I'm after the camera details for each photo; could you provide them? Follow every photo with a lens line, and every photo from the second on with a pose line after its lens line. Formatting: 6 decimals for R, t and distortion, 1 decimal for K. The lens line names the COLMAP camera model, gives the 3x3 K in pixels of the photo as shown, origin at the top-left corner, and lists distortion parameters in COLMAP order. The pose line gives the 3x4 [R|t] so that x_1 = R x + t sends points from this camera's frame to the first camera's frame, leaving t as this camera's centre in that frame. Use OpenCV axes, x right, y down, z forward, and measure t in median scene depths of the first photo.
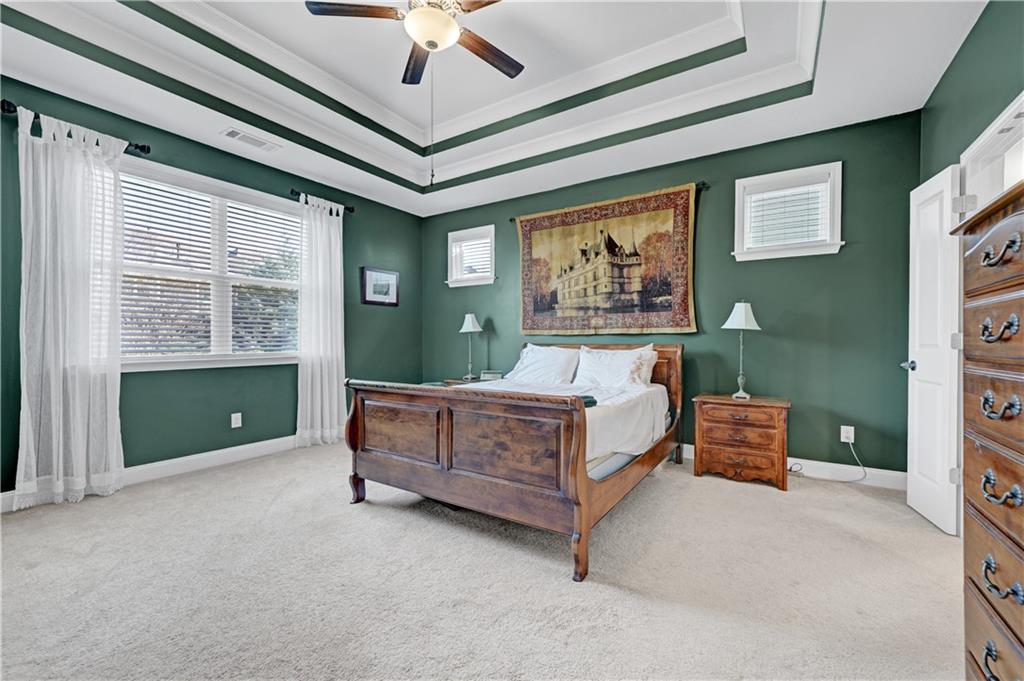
lens RADIAL K [[415.5, 0, 518.3], [0, 415.5, 344.9], [0, 0, 1]] dist [0.000484, 0.001487]
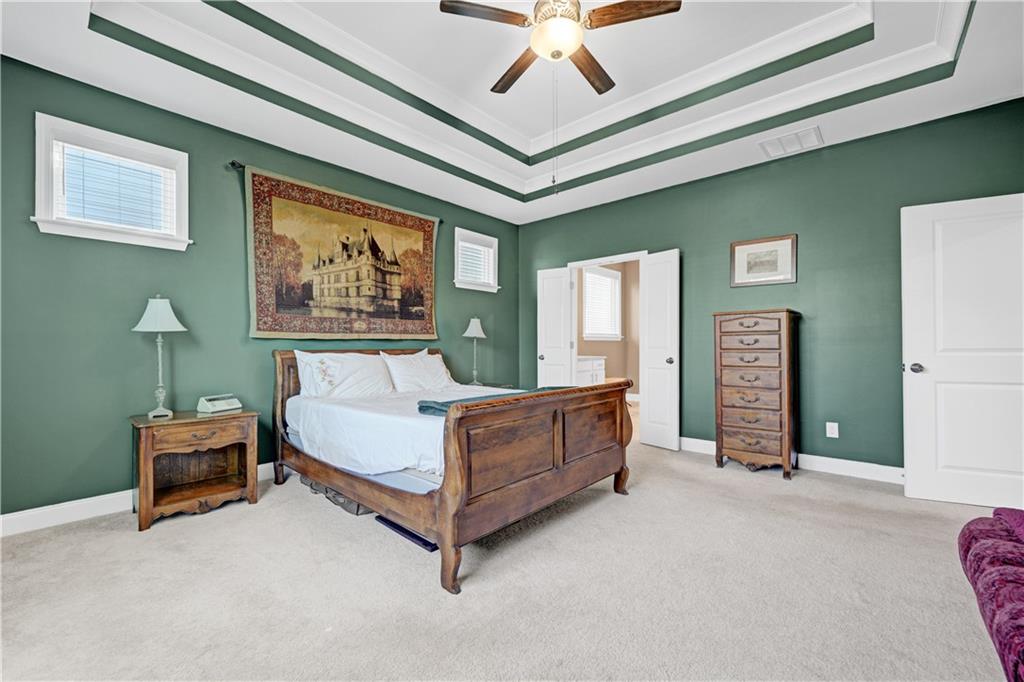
lens RADIAL K [[410.8, 0, 514.9], [0, 410.8, 345.5], [0, 0, 1]] dist [-0.001187, 0.002191]
pose [[0.164165, -0.003175, 0.986428, -0.668962], [0.013475, 0.999909, 0.000976, -0.007478], [-0.986341, 0.013132, 0.164193, 0.517401]]
